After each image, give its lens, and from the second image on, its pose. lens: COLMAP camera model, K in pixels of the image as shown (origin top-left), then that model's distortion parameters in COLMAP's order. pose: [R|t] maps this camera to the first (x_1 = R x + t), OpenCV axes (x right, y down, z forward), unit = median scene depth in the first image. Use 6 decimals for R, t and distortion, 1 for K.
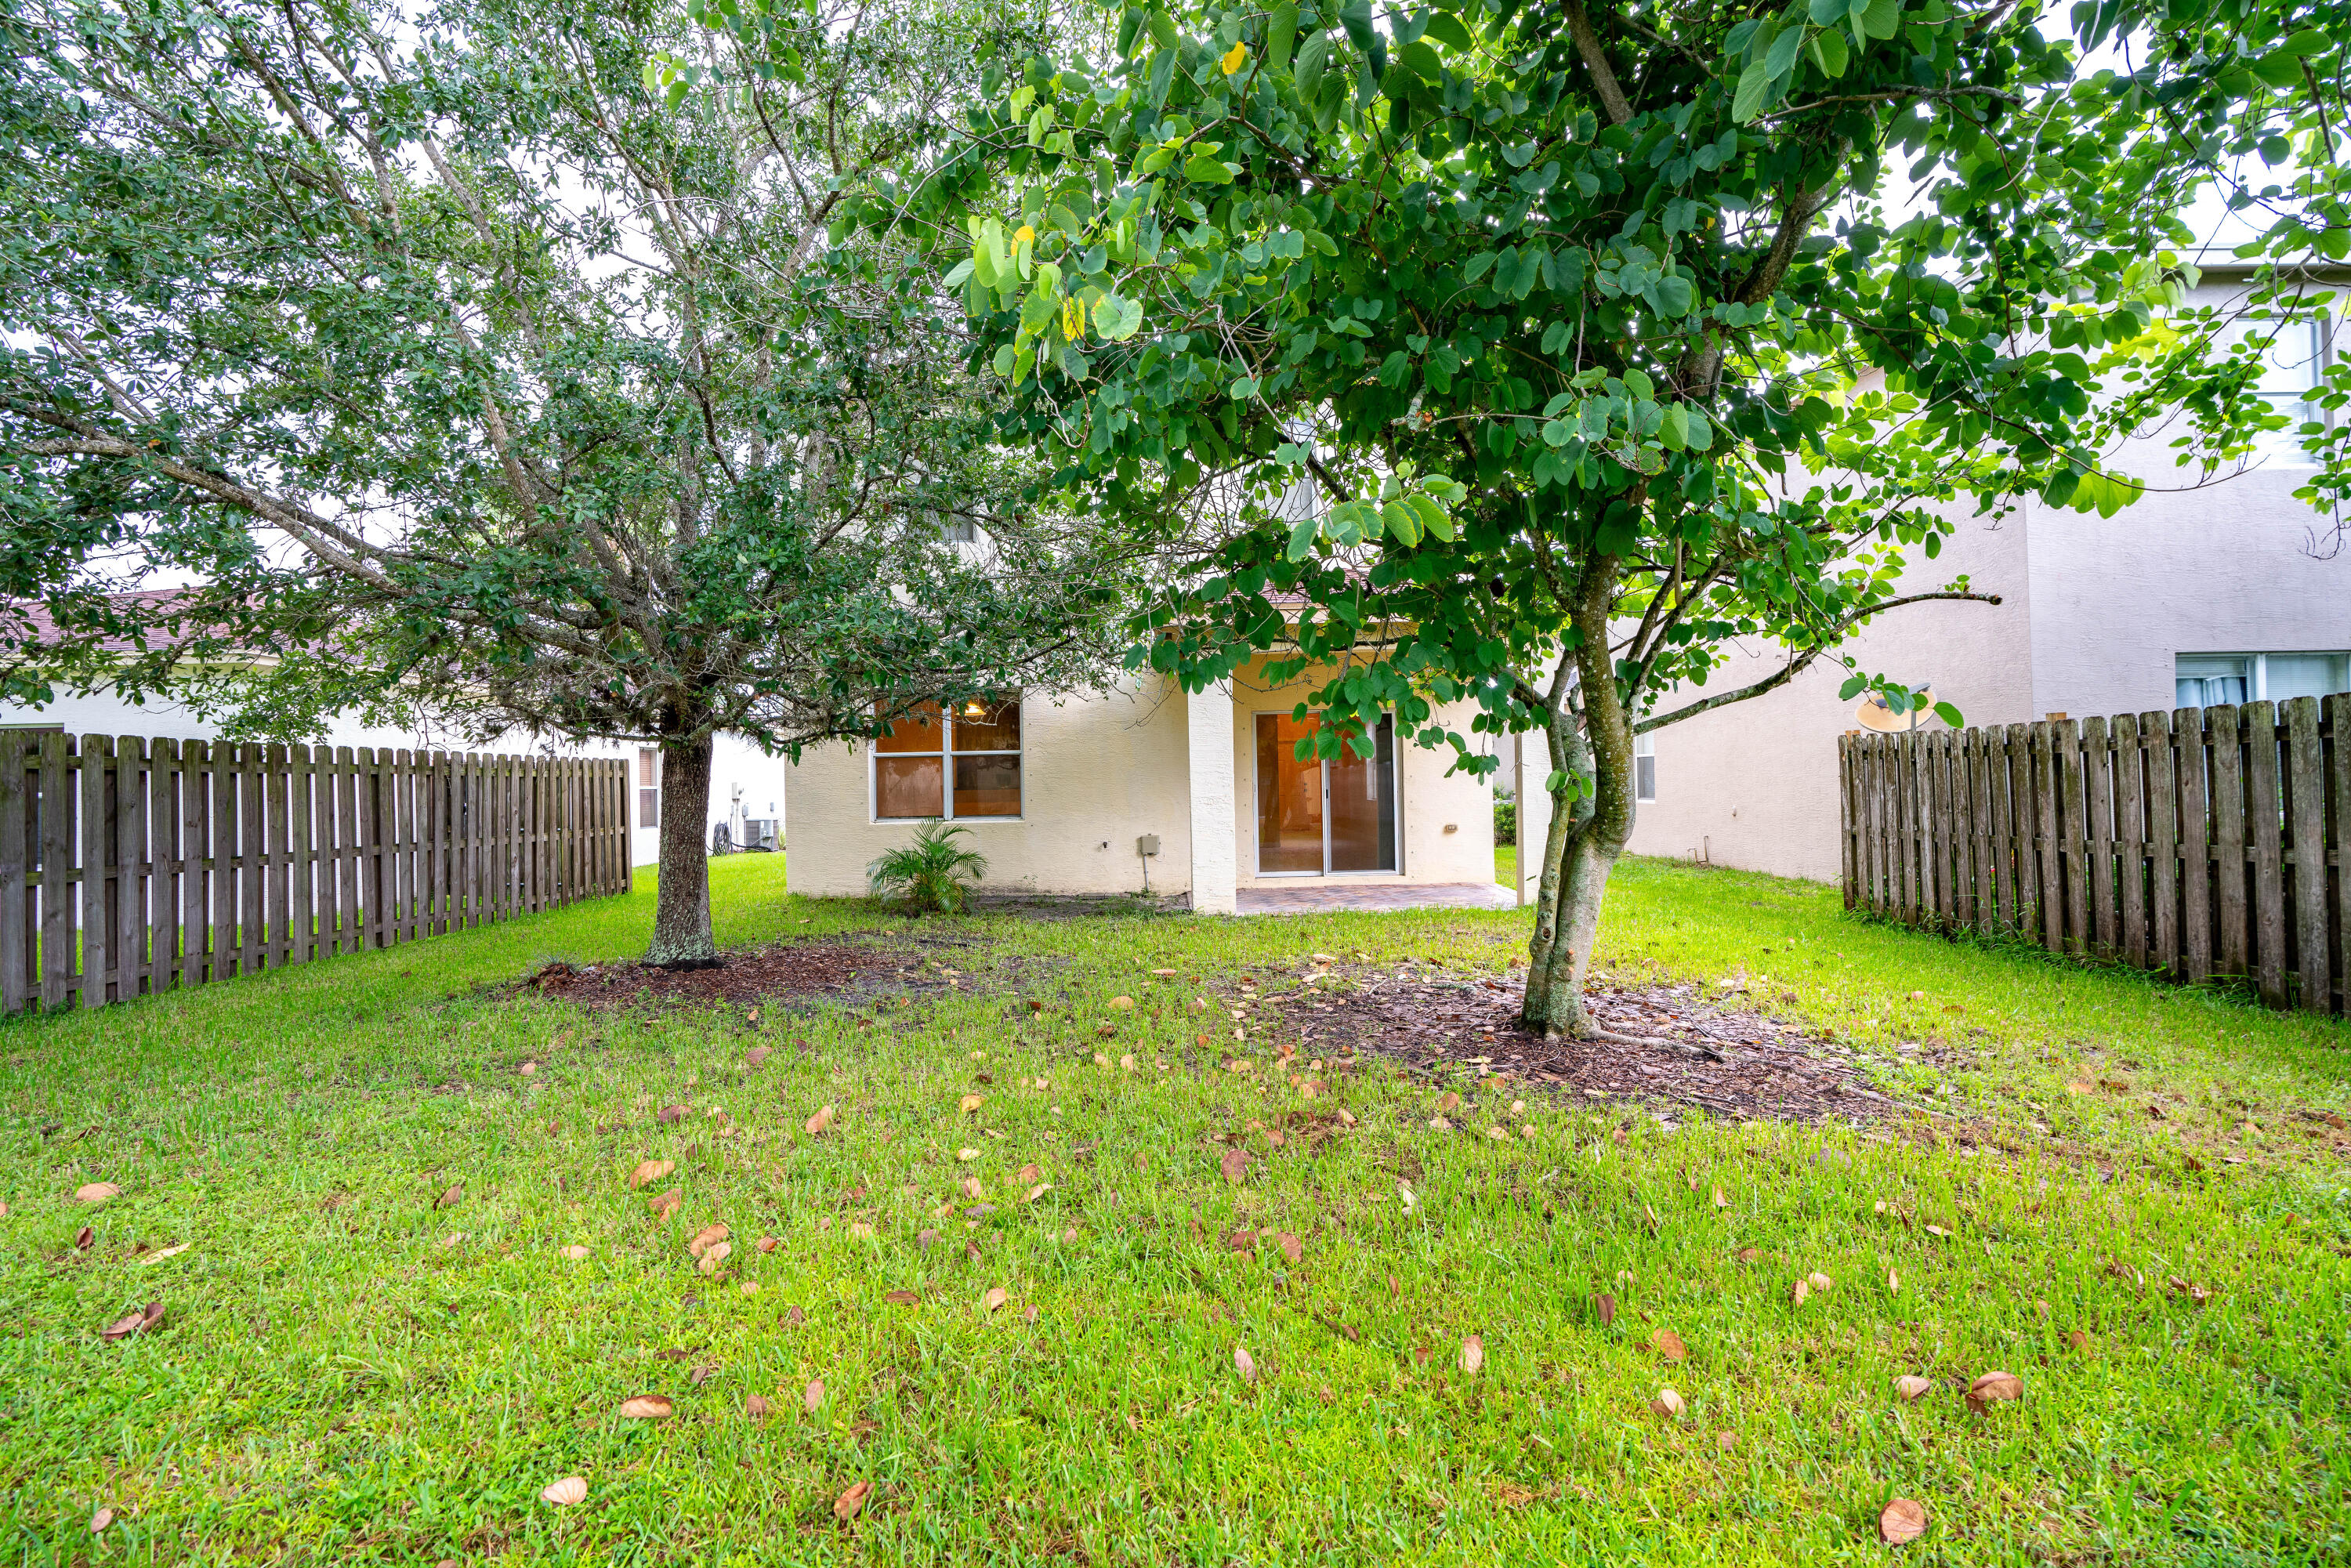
lens RADIAL K [[1089.2, 0, 1175.2], [0, 1089.2, 770.6], [0, 0, 1]] dist [-0.062477, 0.022680]
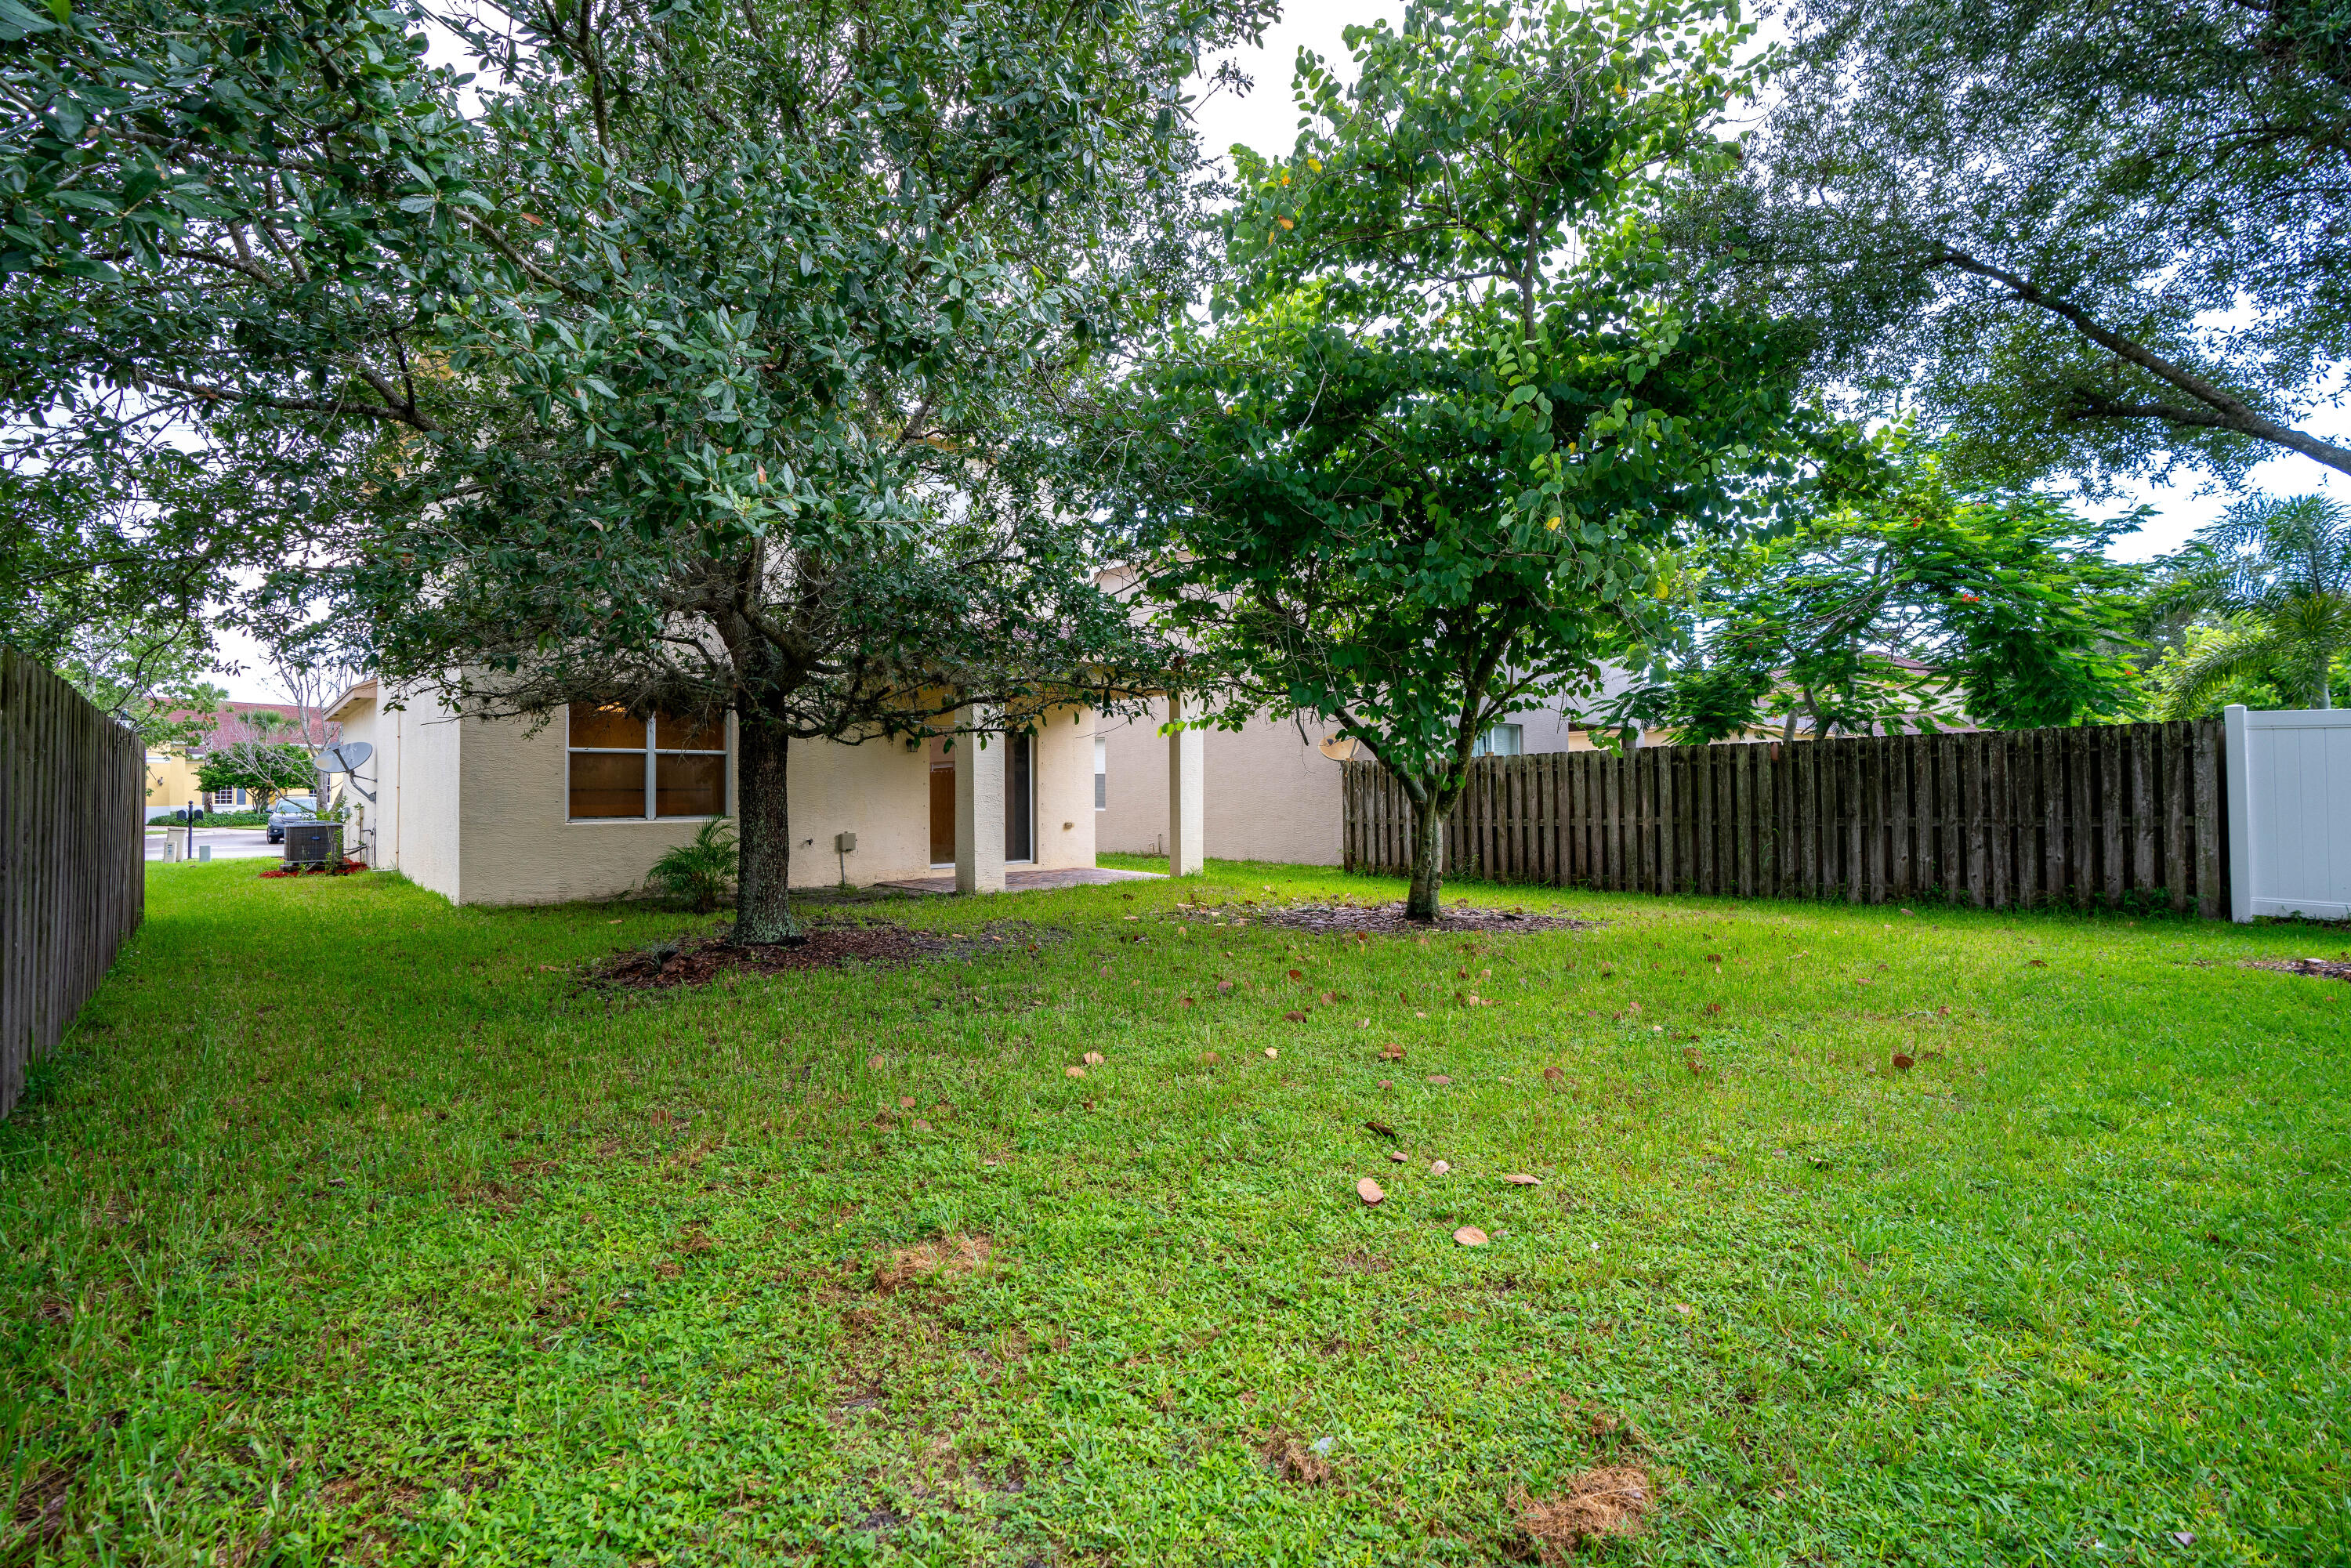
lens RADIAL K [[1089.2, 0, 1175.2], [0, 1089.2, 770.6], [0, 0, 1]] dist [-0.062477, 0.022680]
pose [[0.746952, 0.027783, 0.664297, -0.655538], [-0.012119, 0.999529, -0.028176, 0.030554], [-0.664767, 0.012996, 0.746938, -0.045787]]
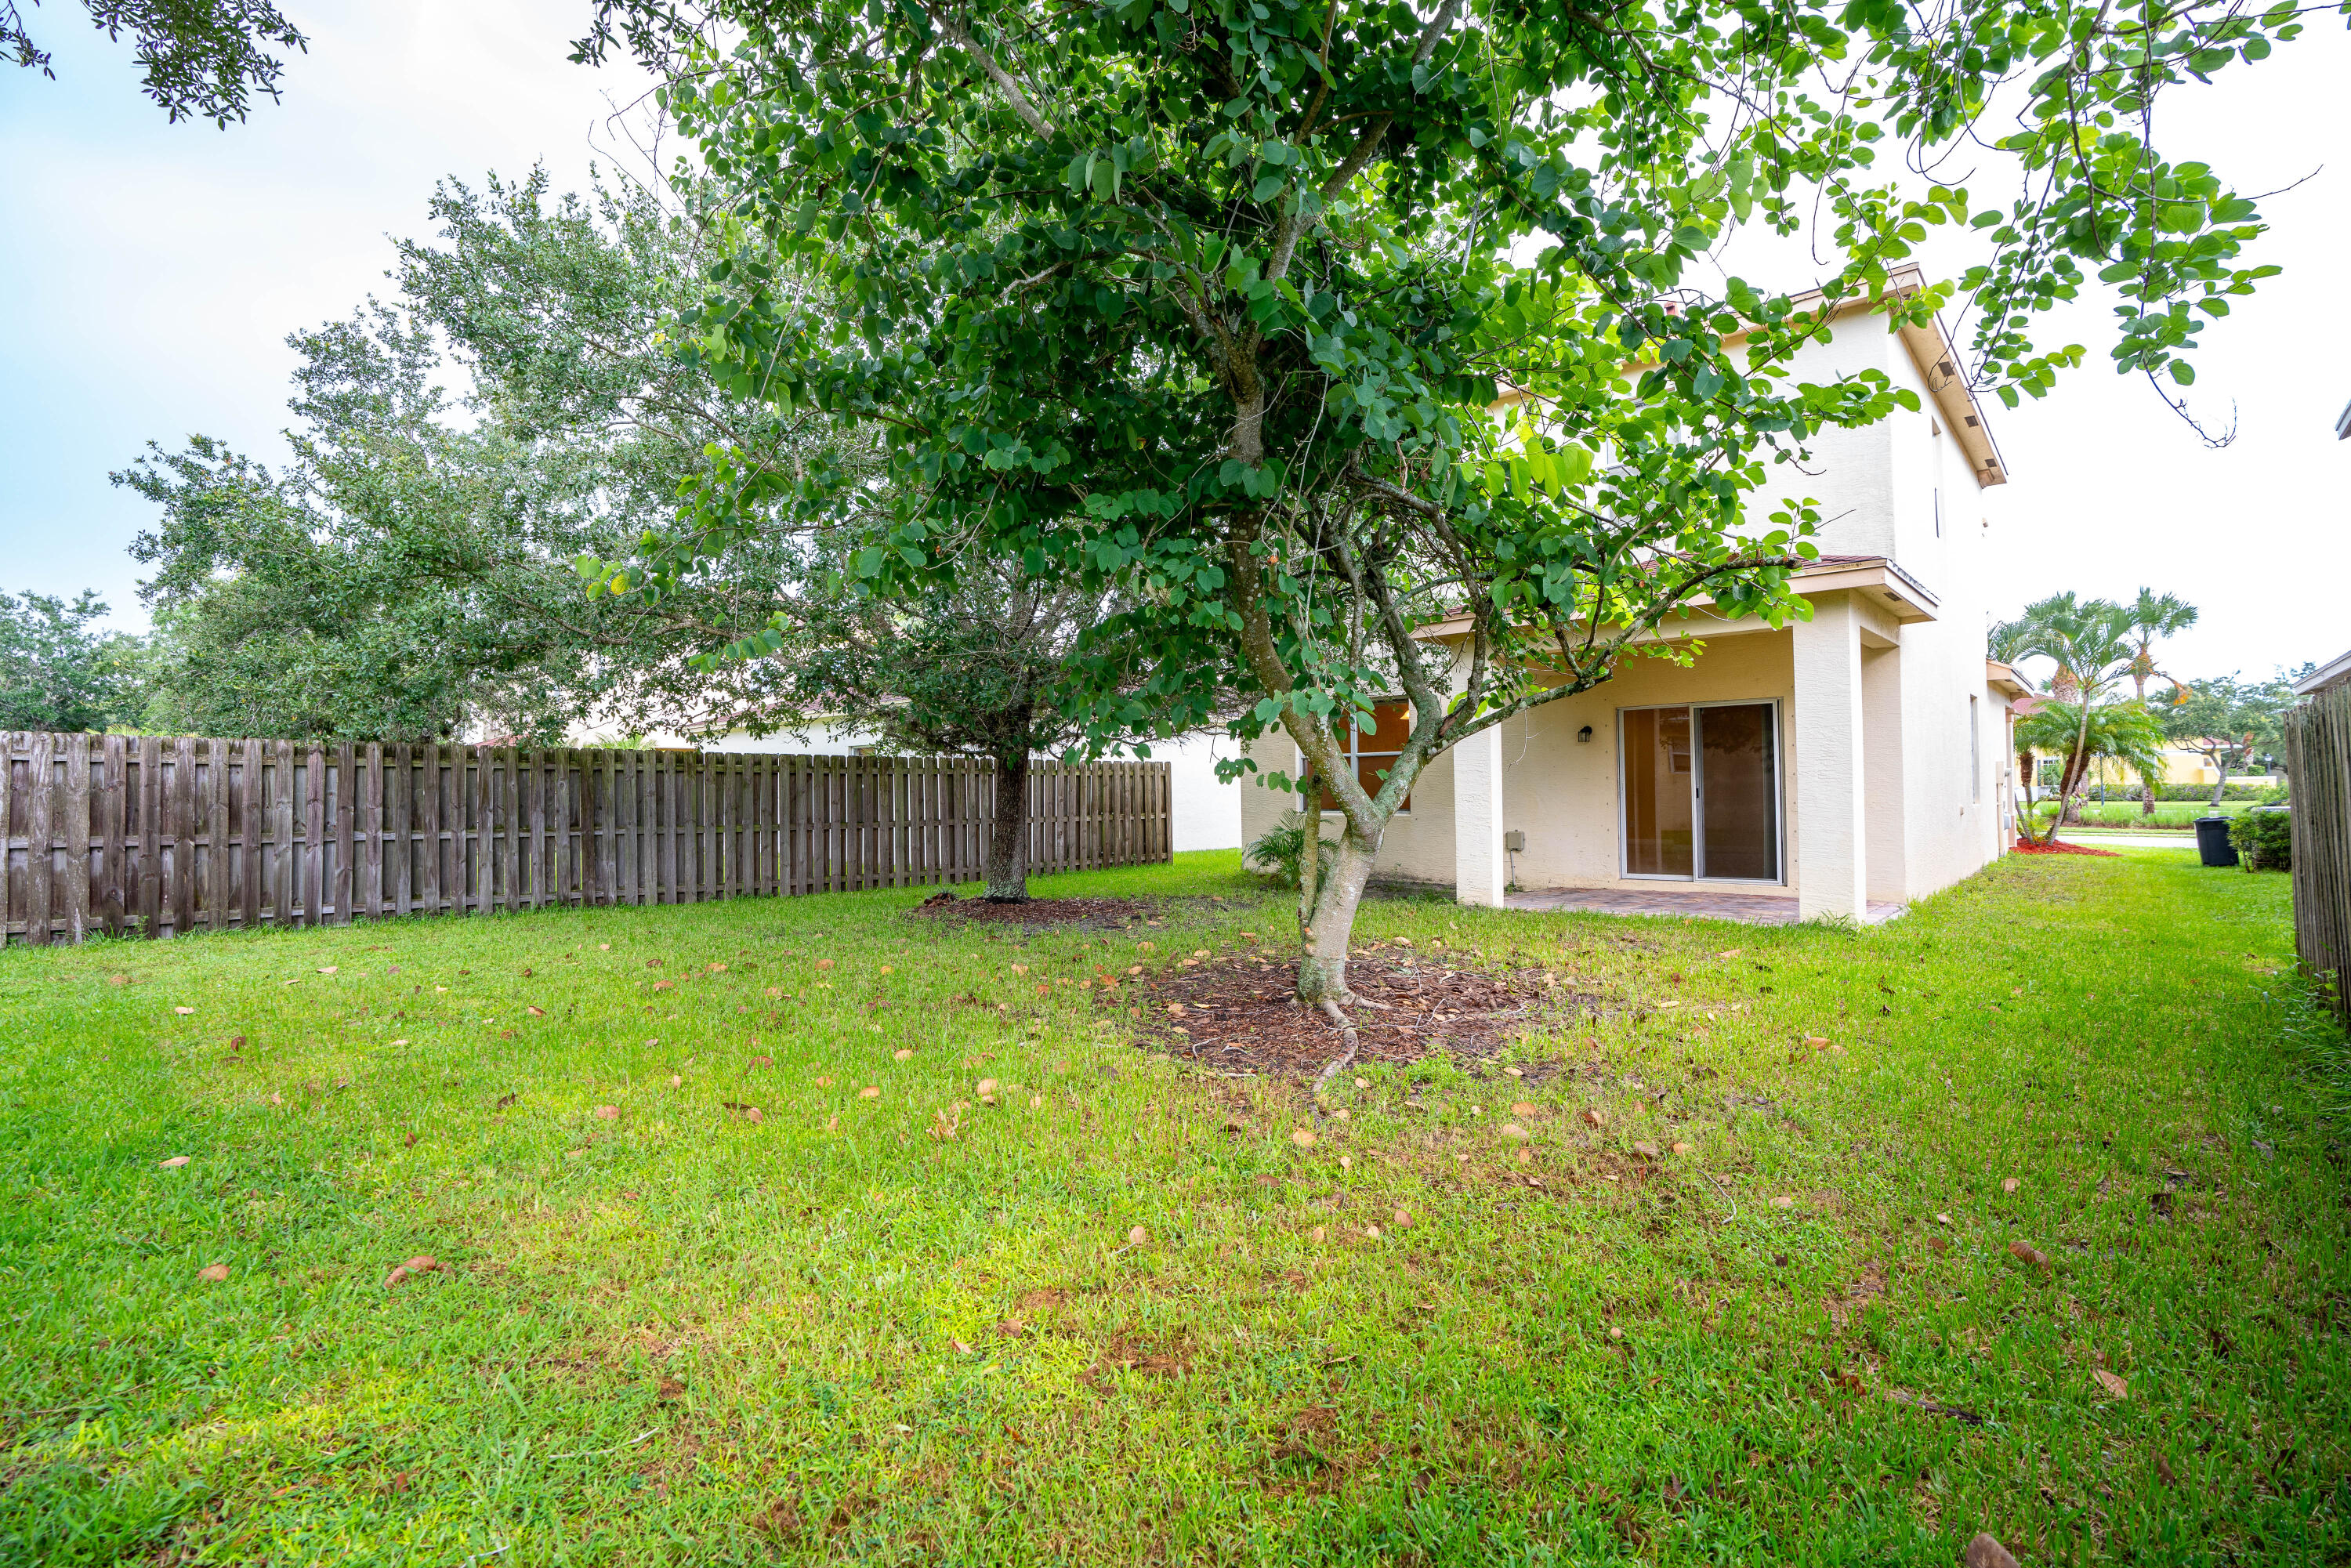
lens RADIAL K [[1089.2, 0, 1175.2], [0, 1089.2, 770.6], [0, 0, 1]] dist [-0.062477, 0.022680]
pose [[0.729470, -0.004262, -0.684000, 0.581420], [0.005303, 0.999986, -0.000576, 0.000221], [0.683992, -0.003207, 0.729482, 0.033395]]
